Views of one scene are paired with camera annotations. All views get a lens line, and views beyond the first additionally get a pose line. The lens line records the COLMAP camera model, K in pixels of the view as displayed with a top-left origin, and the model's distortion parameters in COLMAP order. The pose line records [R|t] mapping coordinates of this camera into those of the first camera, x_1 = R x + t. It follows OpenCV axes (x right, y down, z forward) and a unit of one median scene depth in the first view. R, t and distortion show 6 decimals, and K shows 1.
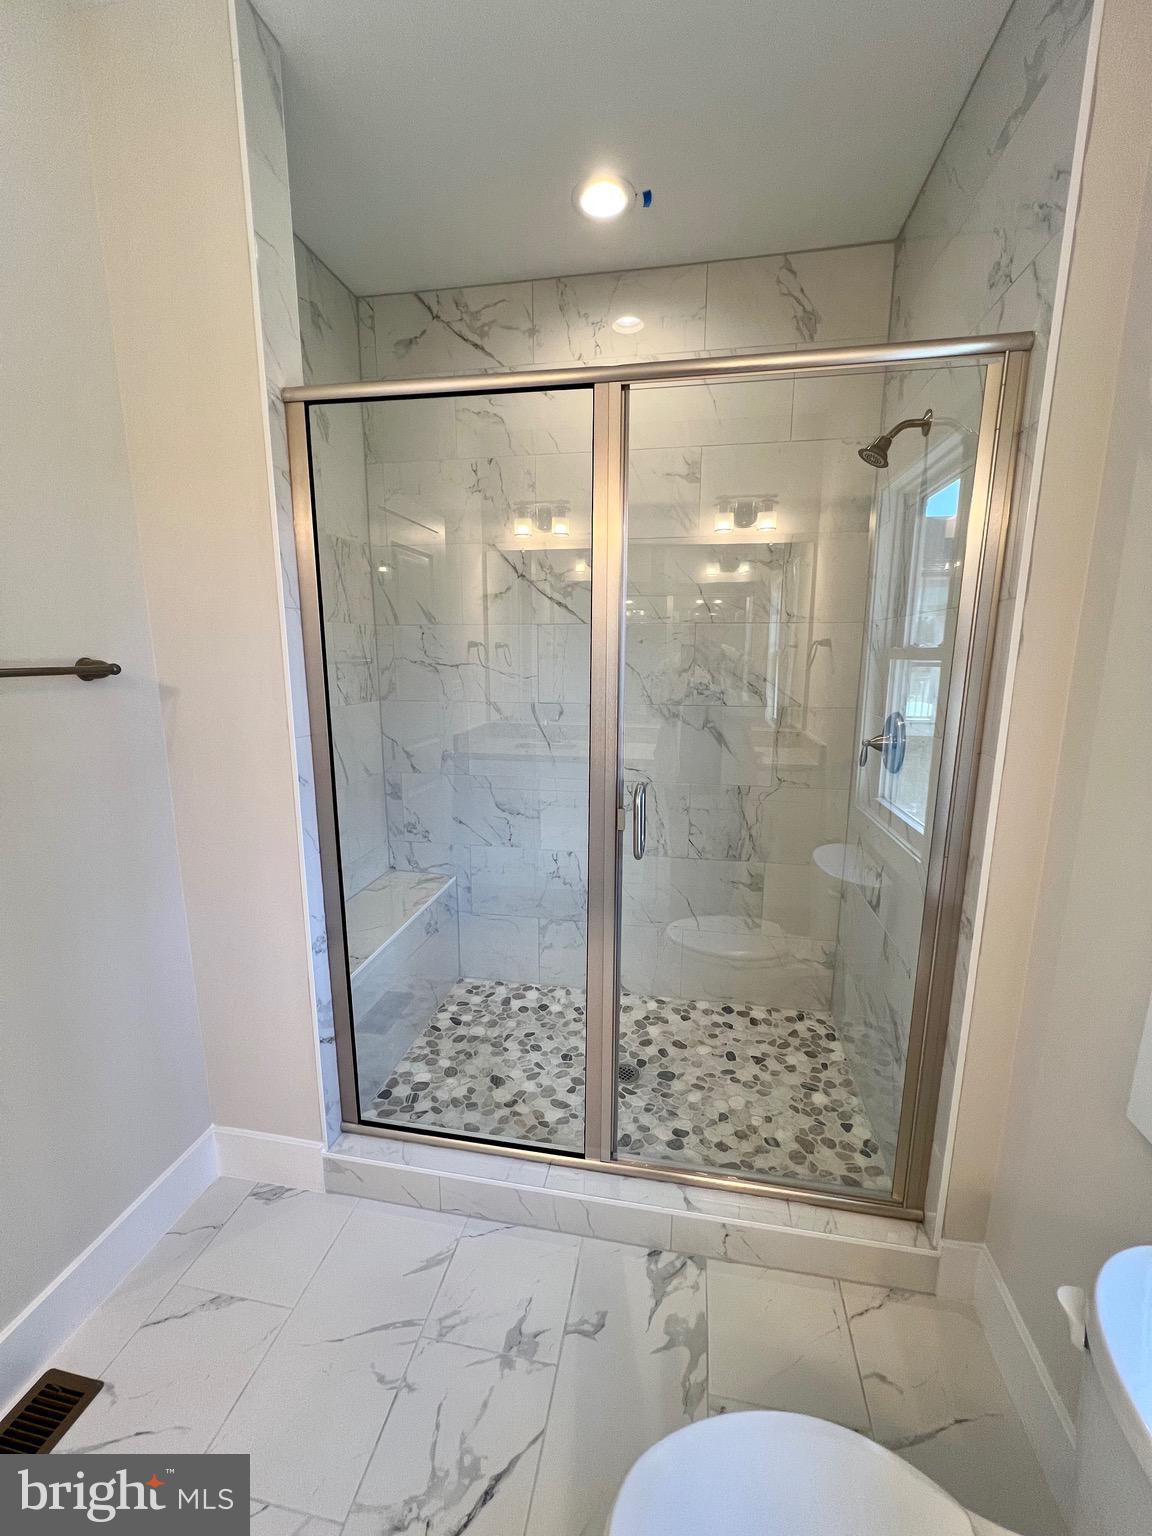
lens RADIAL K [[615.6, 0, 579.0], [0, 615.6, 769.4], [0, 0, 1]] dist [0.001644, 0.000680]
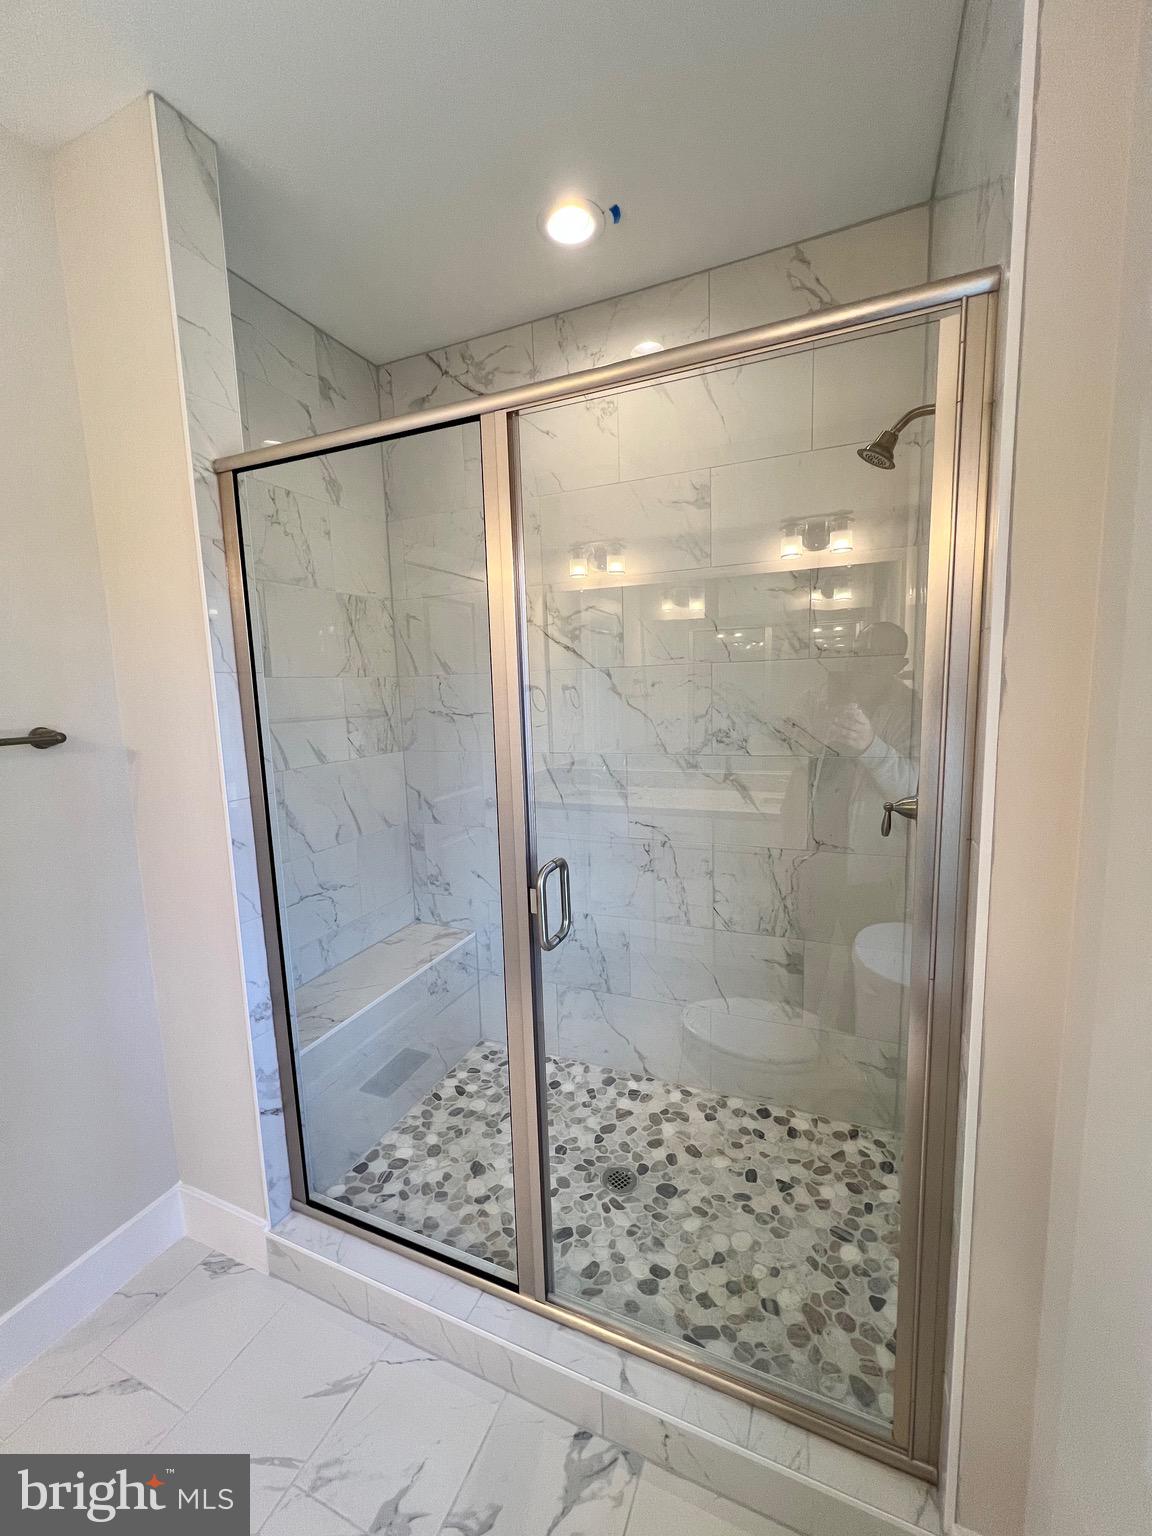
lens RADIAL K [[615.6, 0, 579.0], [0, 615.6, 769.4], [0, 0, 1]] dist [0.001644, 0.000680]
pose [[0.973914, -0.002213, -0.226908, 0.223536], [-0.010034, 0.998554, -0.052804, -0.039346], [0.226697, 0.053703, 0.972484, 0.113871]]
